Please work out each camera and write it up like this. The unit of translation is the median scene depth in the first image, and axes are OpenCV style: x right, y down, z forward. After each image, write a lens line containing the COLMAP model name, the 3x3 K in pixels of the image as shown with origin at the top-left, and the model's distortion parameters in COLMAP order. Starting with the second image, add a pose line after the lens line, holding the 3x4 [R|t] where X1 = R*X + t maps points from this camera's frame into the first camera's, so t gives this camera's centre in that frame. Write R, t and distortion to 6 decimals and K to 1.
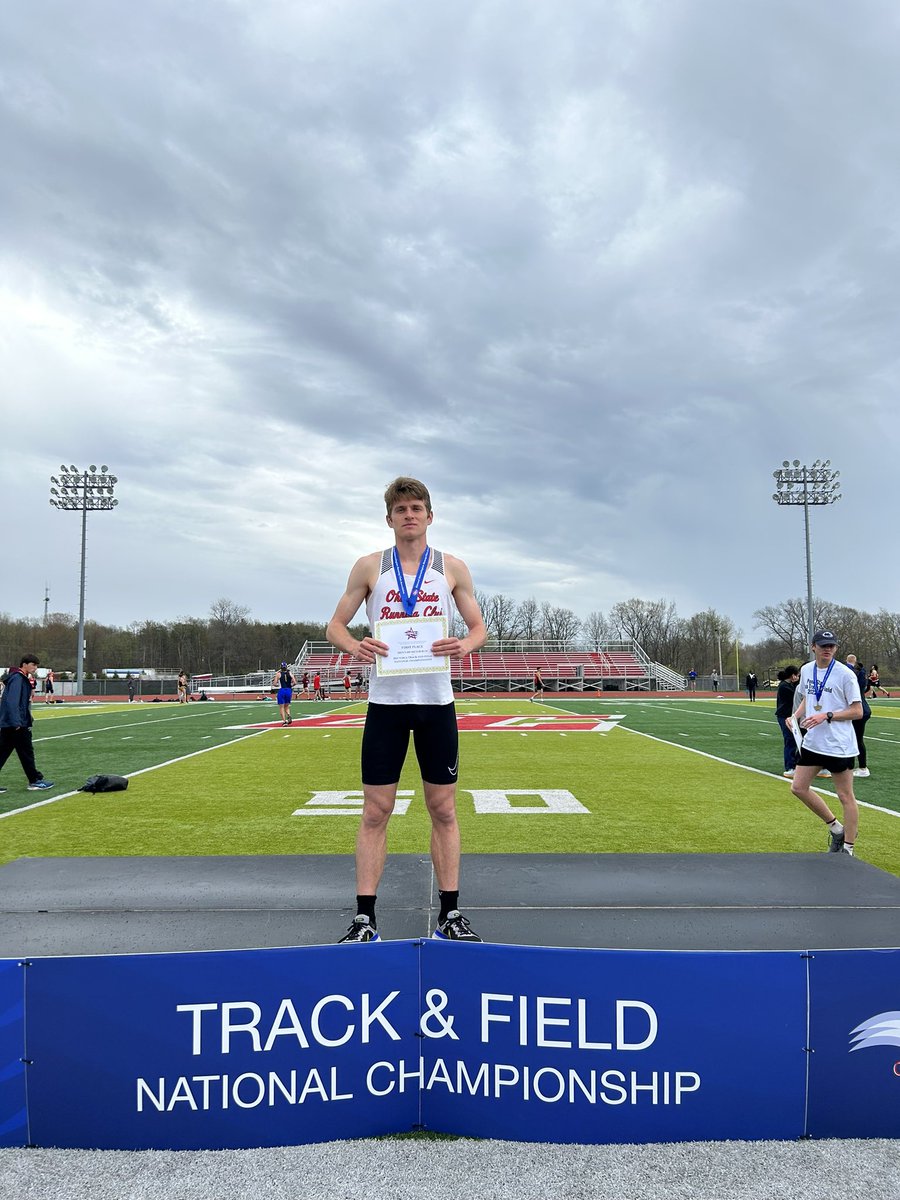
lens RADIAL K [[857.2, 0, 447.2], [0, 857.2, 608.6], [0, 0, 1]] dist [0.005266, 0.006217]
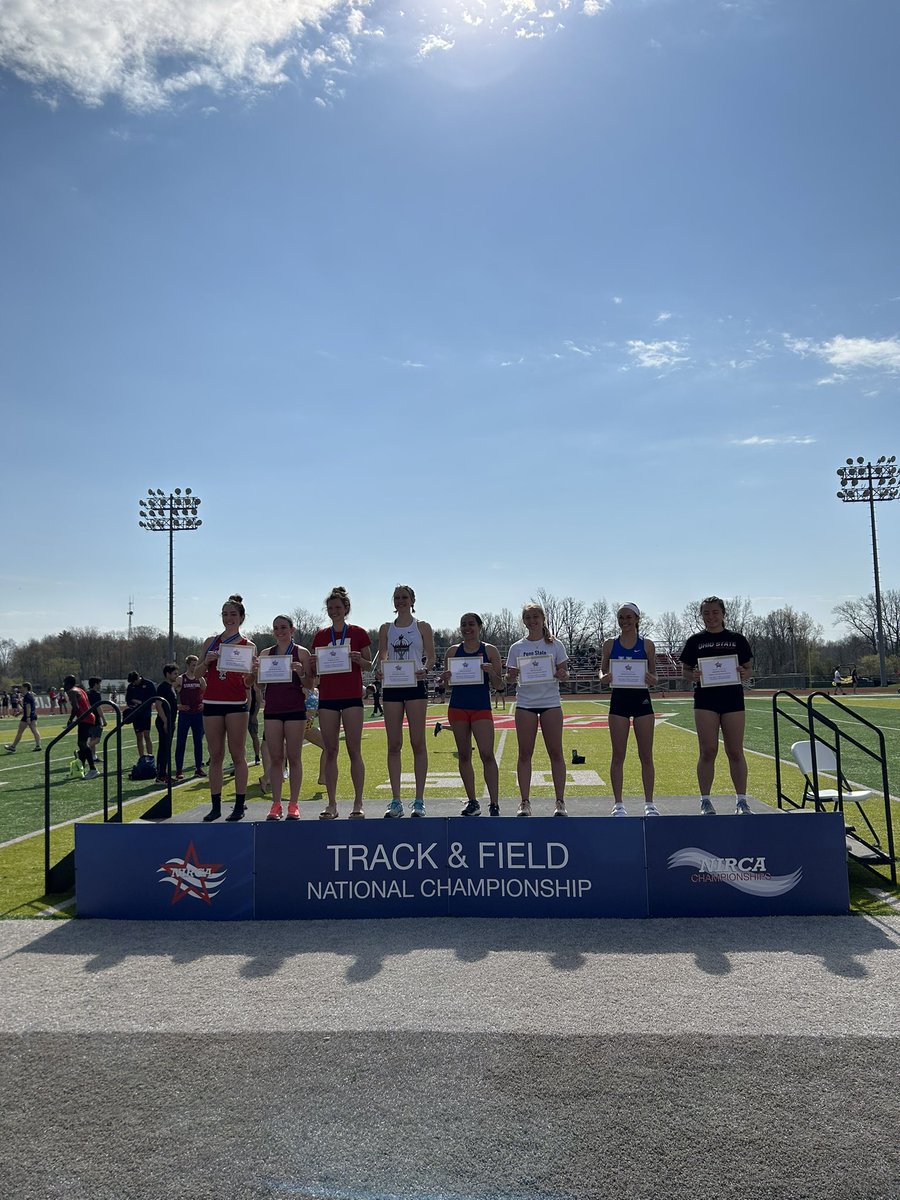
lens RADIAL K [[863.4, 0, 456.1], [0, 863.4, 603.3], [0, 0, 1]] dist [-0.002744, -0.003592]
pose [[0.997024, -0.025752, -0.072668, 0.144263], [0.024993, 0.999623, -0.011324, -0.074499], [0.072932, 0.009474, 0.997292, -0.971174]]
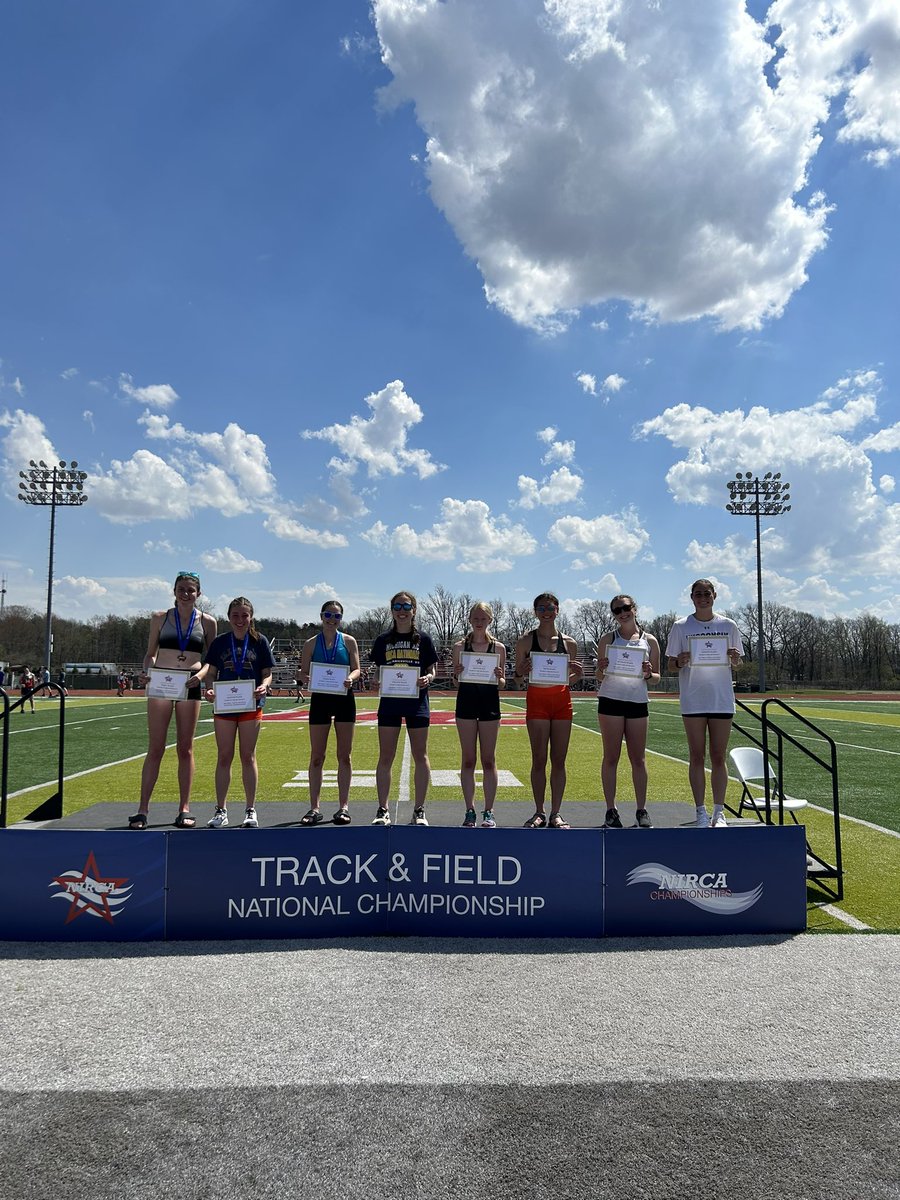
lens RADIAL K [[863.4, 0, 456.1], [0, 863.4, 603.3], [0, 0, 1]] dist [-0.002744, -0.003592]
pose [[0.998564, 0.017012, 0.050793, 0.007354], [-0.016791, 0.999848, -0.004770, -0.063059], [-0.050866, 0.003910, 0.998698, -0.786721]]
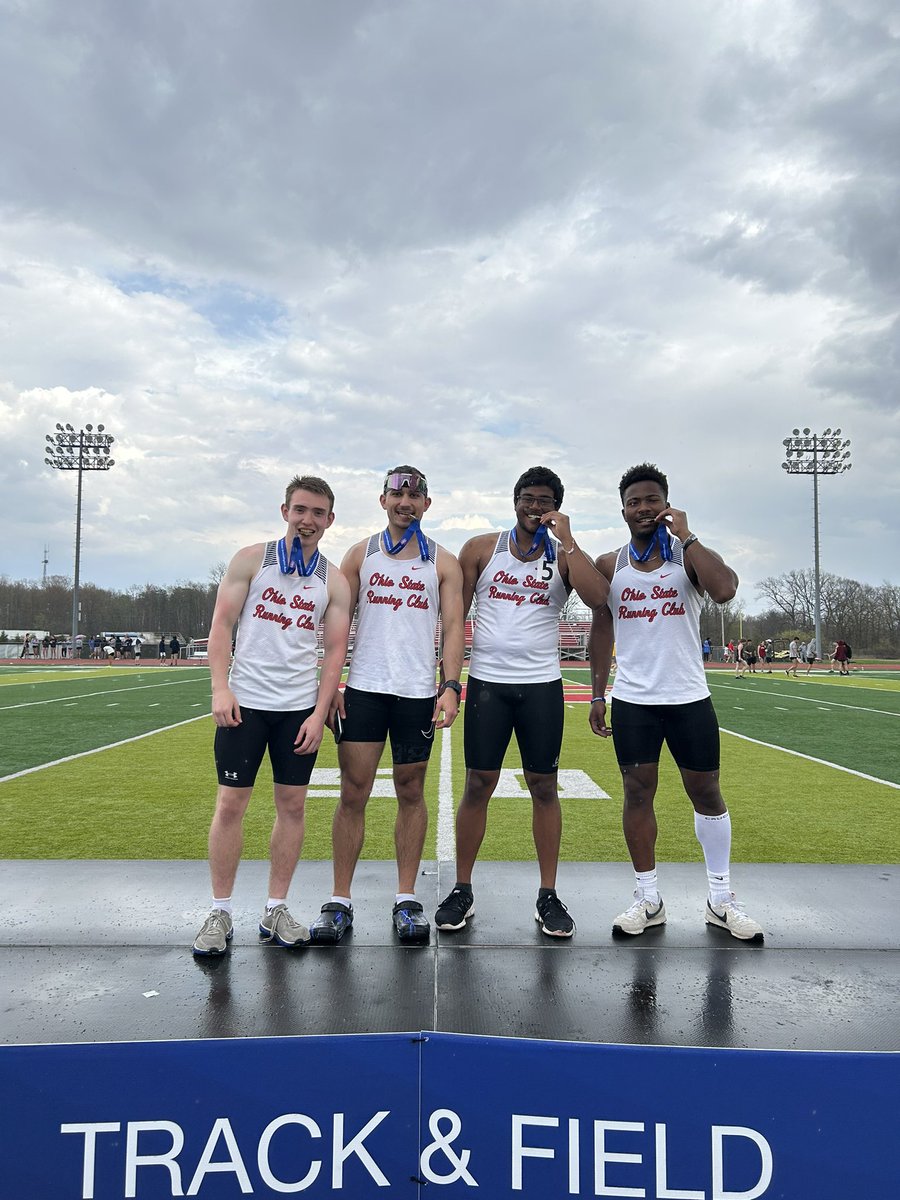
lens RADIAL K [[854.7, 0, 450.0], [0, 854.7, 600.0], [0, 0, 1]] dist [0.050982, -0.118536]
pose [[0.999927, 0.012002, 0.001672, -0.014463], [-0.012044, 0.999541, 0.027784, 0.027483], [-0.001338, -0.027802, 0.999613, 0.338672]]
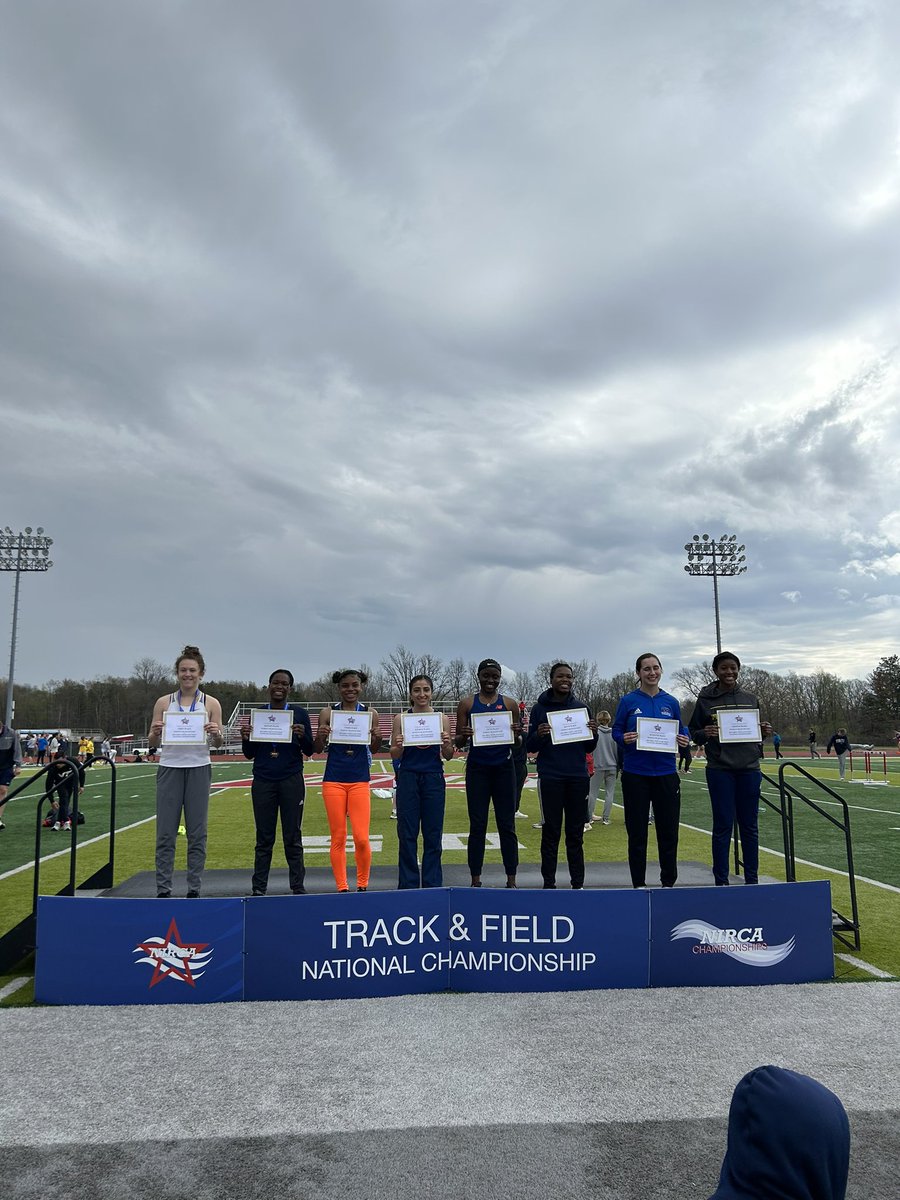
lens RADIAL K [[857.0, 0, 442.8], [0, 857.0, 616.0], [0, 0, 1]] dist [0.035318, -0.070116]
pose [[0.996525, 0.011668, 0.082479, -0.212631], [-0.006662, 0.998133, -0.060708, -0.096539], [-0.083033, 0.059947, 0.994742, -0.927247]]
